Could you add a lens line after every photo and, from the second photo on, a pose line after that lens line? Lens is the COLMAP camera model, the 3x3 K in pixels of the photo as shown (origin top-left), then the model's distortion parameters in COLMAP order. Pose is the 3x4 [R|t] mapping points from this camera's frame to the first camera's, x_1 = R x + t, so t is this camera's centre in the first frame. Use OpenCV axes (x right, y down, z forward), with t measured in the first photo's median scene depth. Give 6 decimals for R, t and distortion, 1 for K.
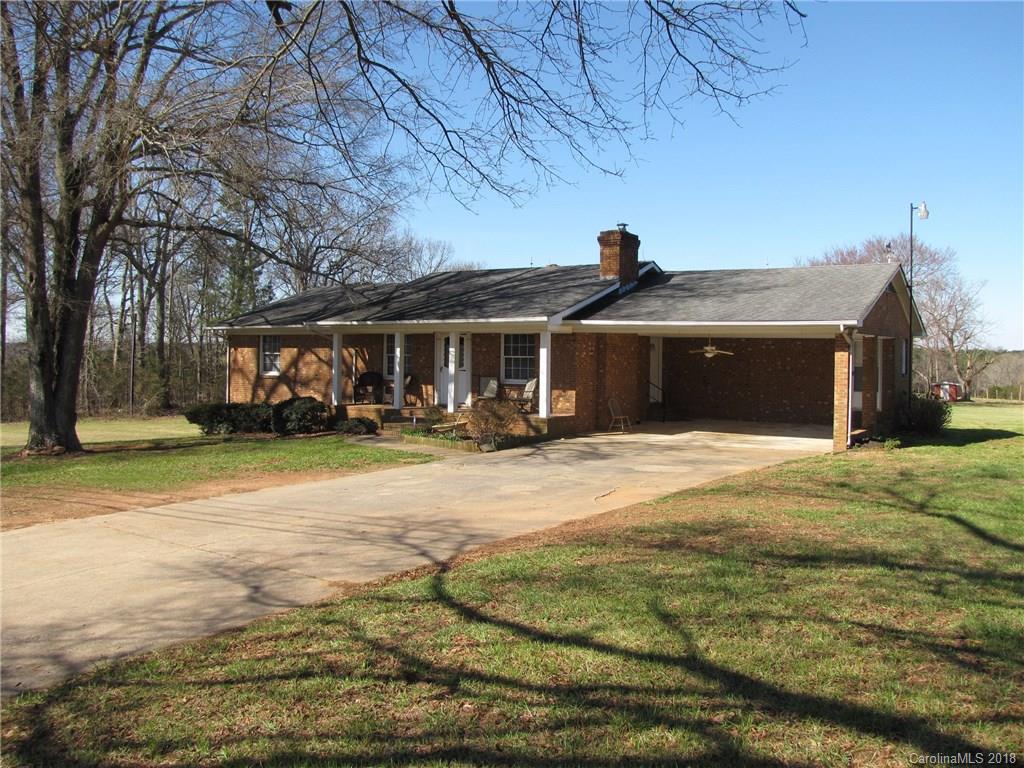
lens RADIAL K [[867.9, 0, 525.7], [0, 867.9, 359.7], [0, 0, 1]] dist [-0.182081, 0.153918]
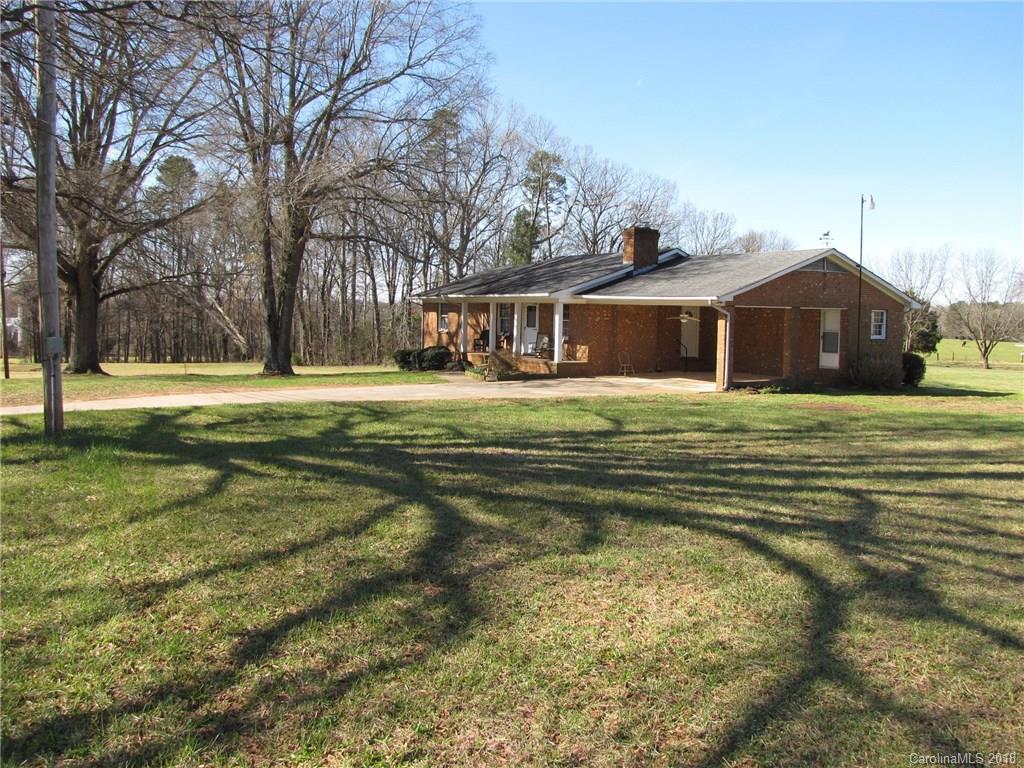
lens RADIAL K [[867.9, 0, 536.4], [0, 867.9, 343.0], [0, 0, 1]] dist [-0.182081, 0.153918]
pose [[0.910450, 0.022490, -0.413008, 0.544520], [-0.012928, 0.999580, 0.025933, -0.002732], [0.413417, -0.018271, 0.910358, -0.307396]]
